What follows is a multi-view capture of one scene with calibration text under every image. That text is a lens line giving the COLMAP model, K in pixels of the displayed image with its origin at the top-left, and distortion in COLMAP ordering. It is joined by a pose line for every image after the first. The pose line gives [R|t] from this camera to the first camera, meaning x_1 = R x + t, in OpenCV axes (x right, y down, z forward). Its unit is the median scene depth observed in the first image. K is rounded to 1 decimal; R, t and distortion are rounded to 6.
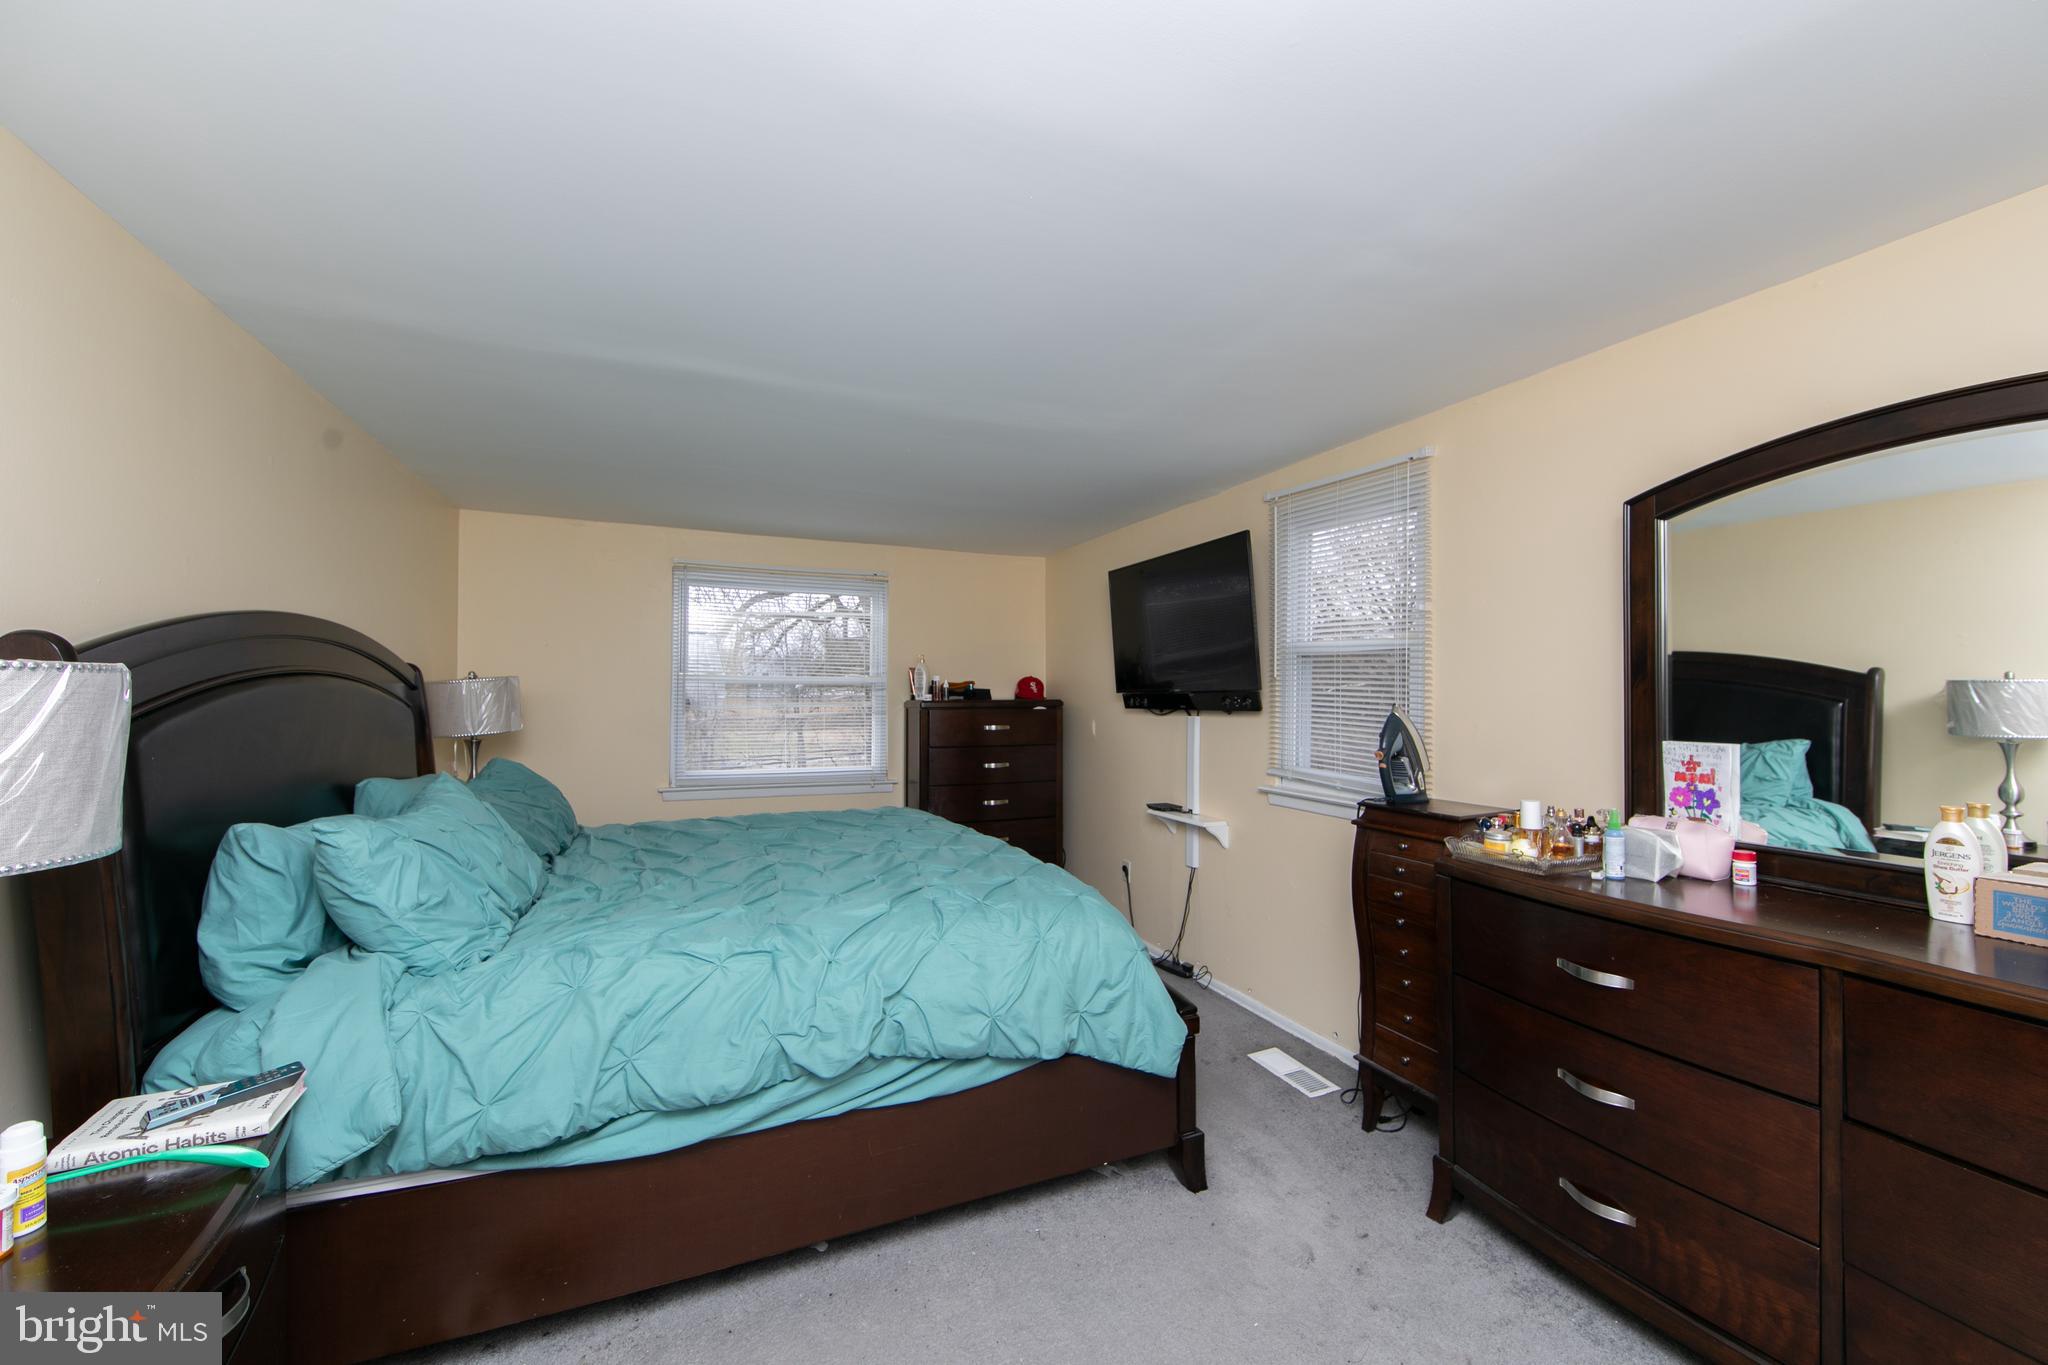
lens RADIAL K [[812.9, 0, 1017.3], [0, 812.9, 682.0], [0, 0, 1]] dist [0.008809, 0.000313]
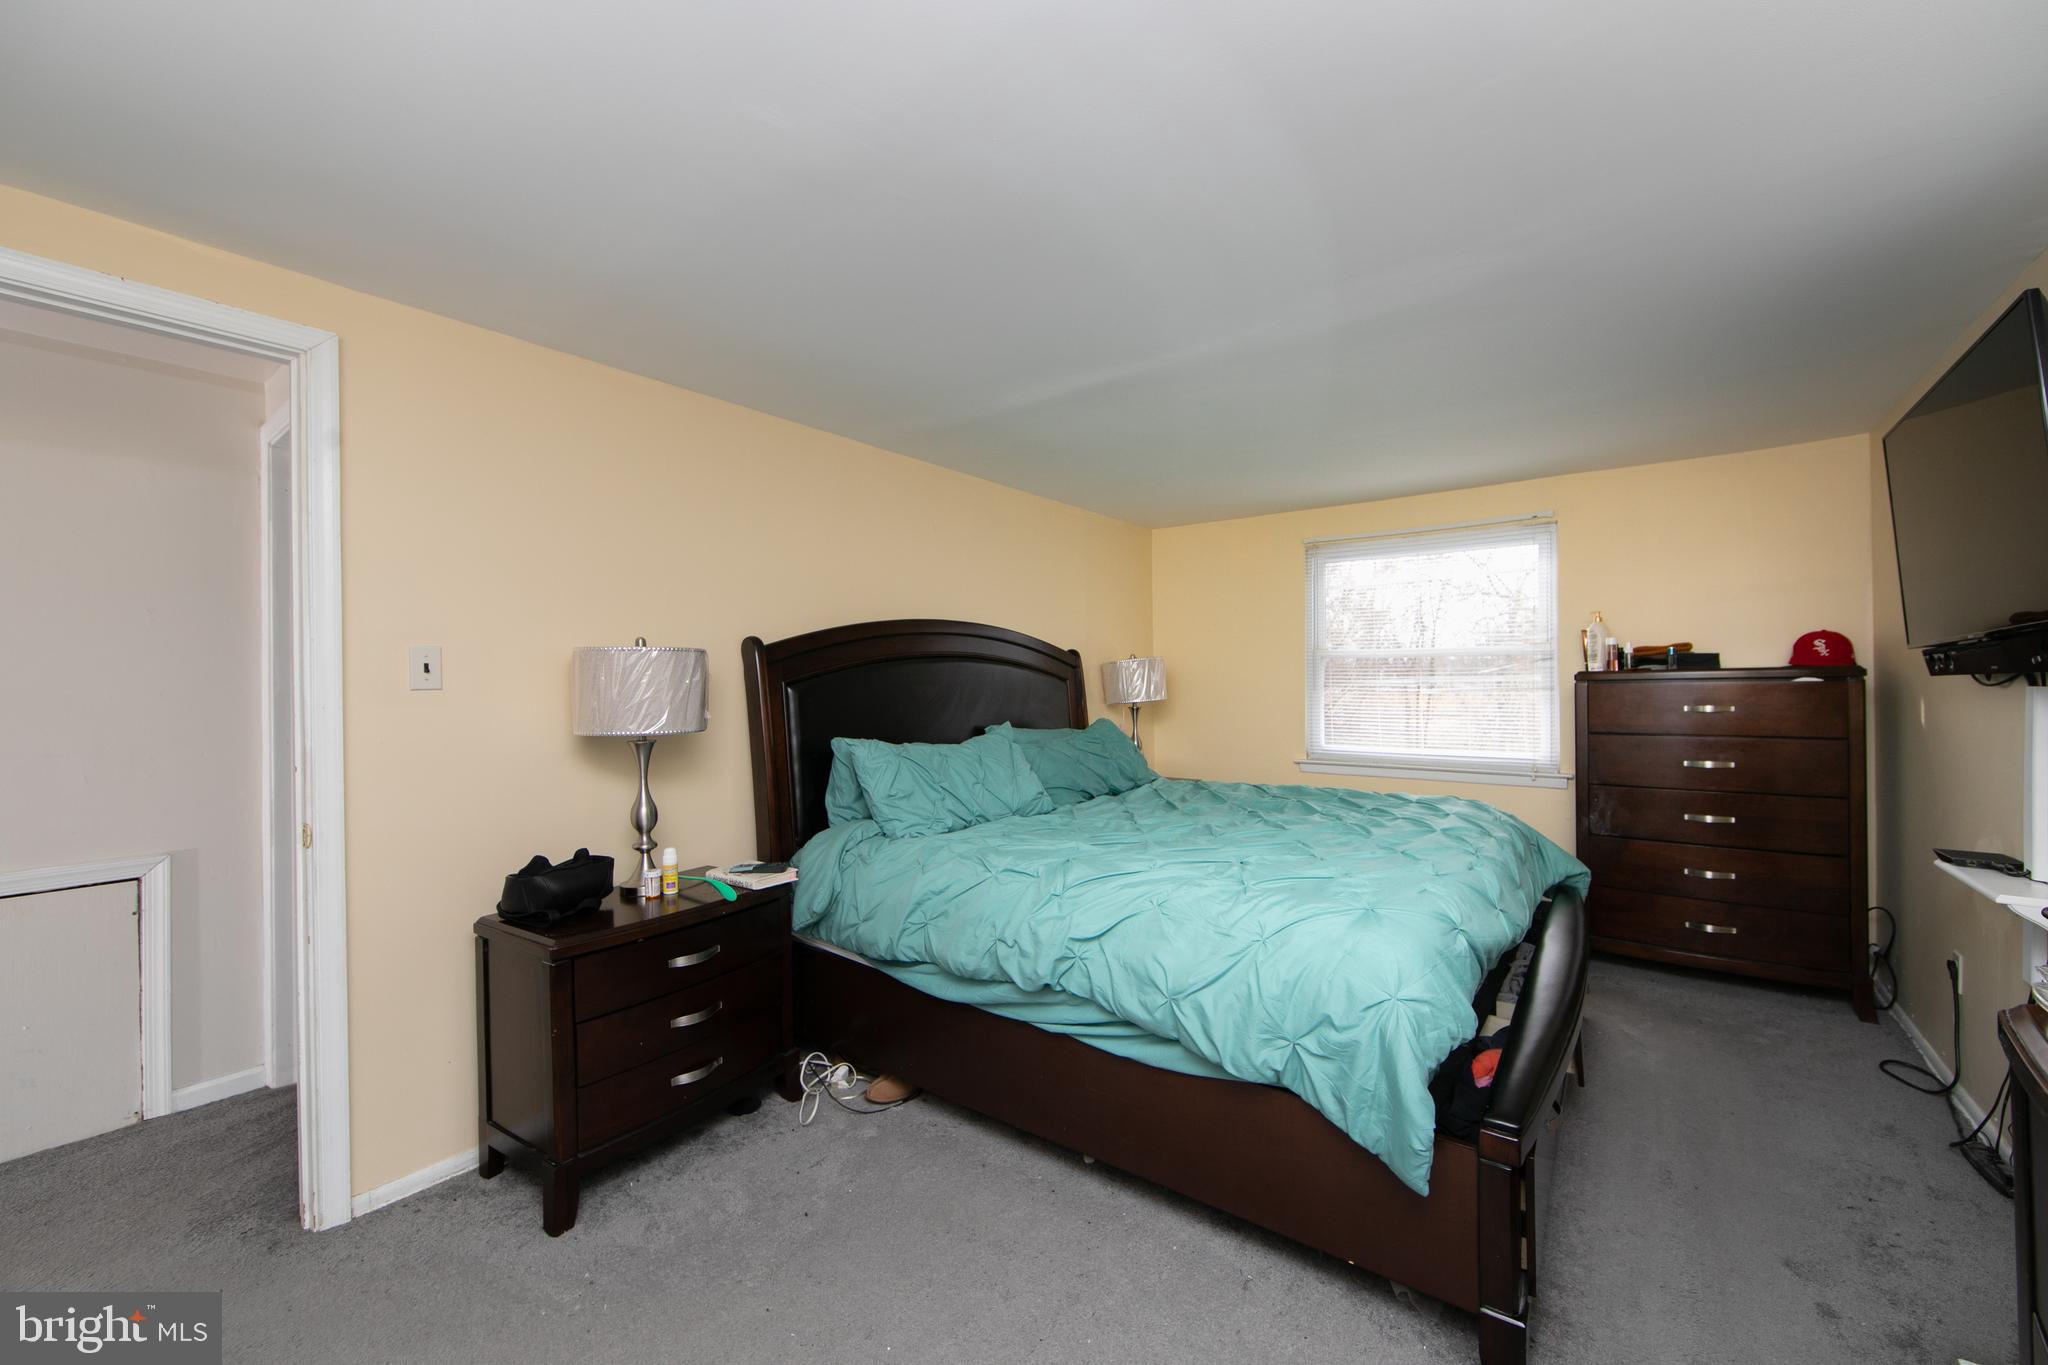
lens RADIAL K [[812.9, 0, 1017.3], [0, 812.9, 682.0], [0, 0, 1]] dist [0.008809, 0.000313]
pose [[0.481972, -0.009382, -0.876136, 0.734466], [0.021306, 0.999772, 0.001015, 0.051924], [0.875927, -0.019156, 0.482063, 0.433828]]
